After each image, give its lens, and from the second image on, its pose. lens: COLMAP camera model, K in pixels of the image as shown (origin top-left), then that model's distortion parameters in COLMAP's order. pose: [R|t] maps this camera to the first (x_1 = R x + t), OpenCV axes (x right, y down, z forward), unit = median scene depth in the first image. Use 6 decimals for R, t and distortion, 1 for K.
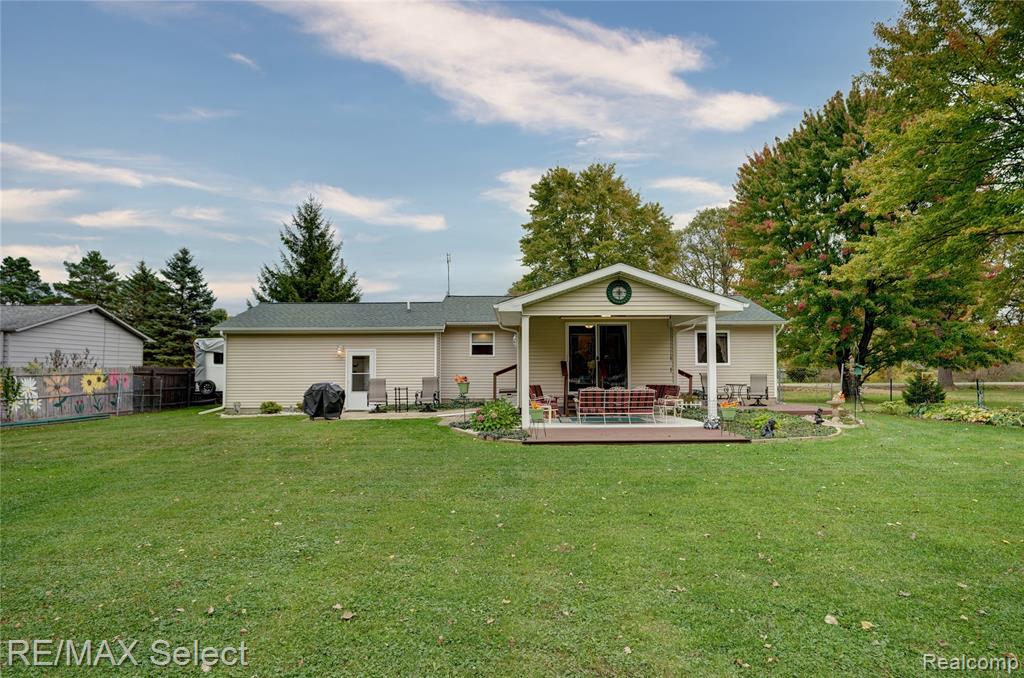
lens RADIAL K [[601.7, 0, 512.0], [0, 601.7, 339.0], [0, 0, 1]] dist [0.000350, -0.000172]
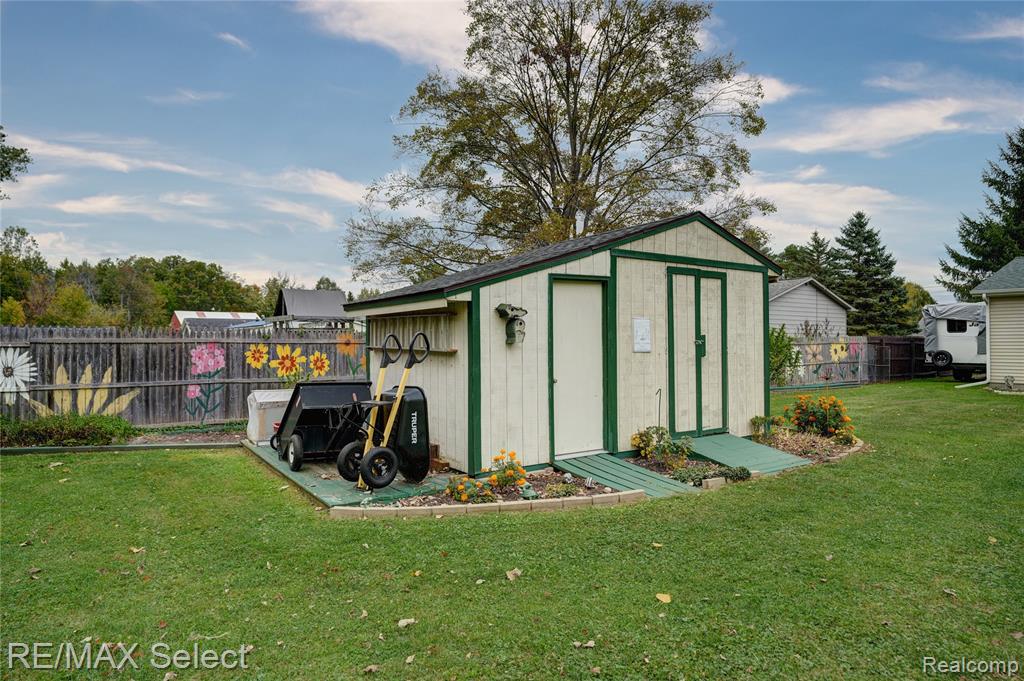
lens RADIAL K [[635.2, 0, 512.0], [0, 635.2, 340.5], [0, 0, 1]] dist [-0.001238, -0.000138]
pose [[0.597279, -0.002953, -0.802028, -0.127608], [0.043298, 0.998654, 0.028567, -0.001475], [0.800864, -0.051788, 0.596603, -0.081027]]
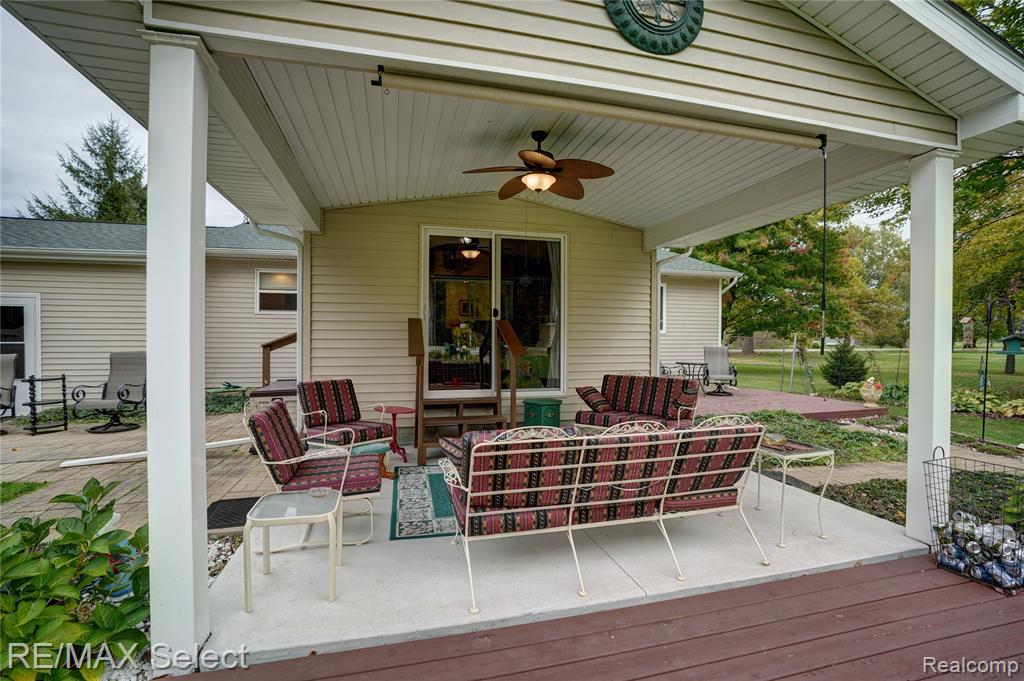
lens RADIAL K [[477.8, 0, 512.0], [0, 477.8, 340.5], [0, 0, 1]] dist [-0.075877, 0.040600]
pose [[0.966975, 0.006340, 0.254793, 0.045723], [-0.021523, 0.998151, 0.056846, 0.021844], [-0.253962, -0.060452, 0.965323, 0.456435]]
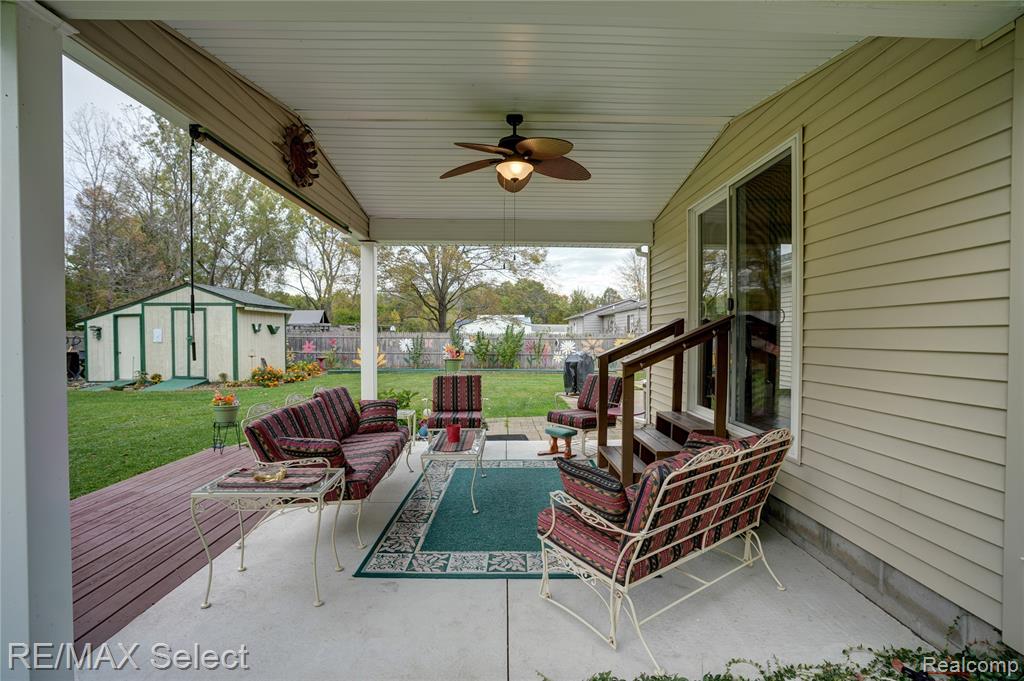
lens RADIAL K [[477.8, 0, 512.0], [0, 477.8, 340.5], [0, 0, 1]] dist [-0.075877, 0.040600]
pose [[0.014503, 0.014693, -0.999787, 1.121632], [0.052159, 0.998520, 0.015431, 0.096835], [0.998533, -0.052371, 0.013715, 2.184906]]
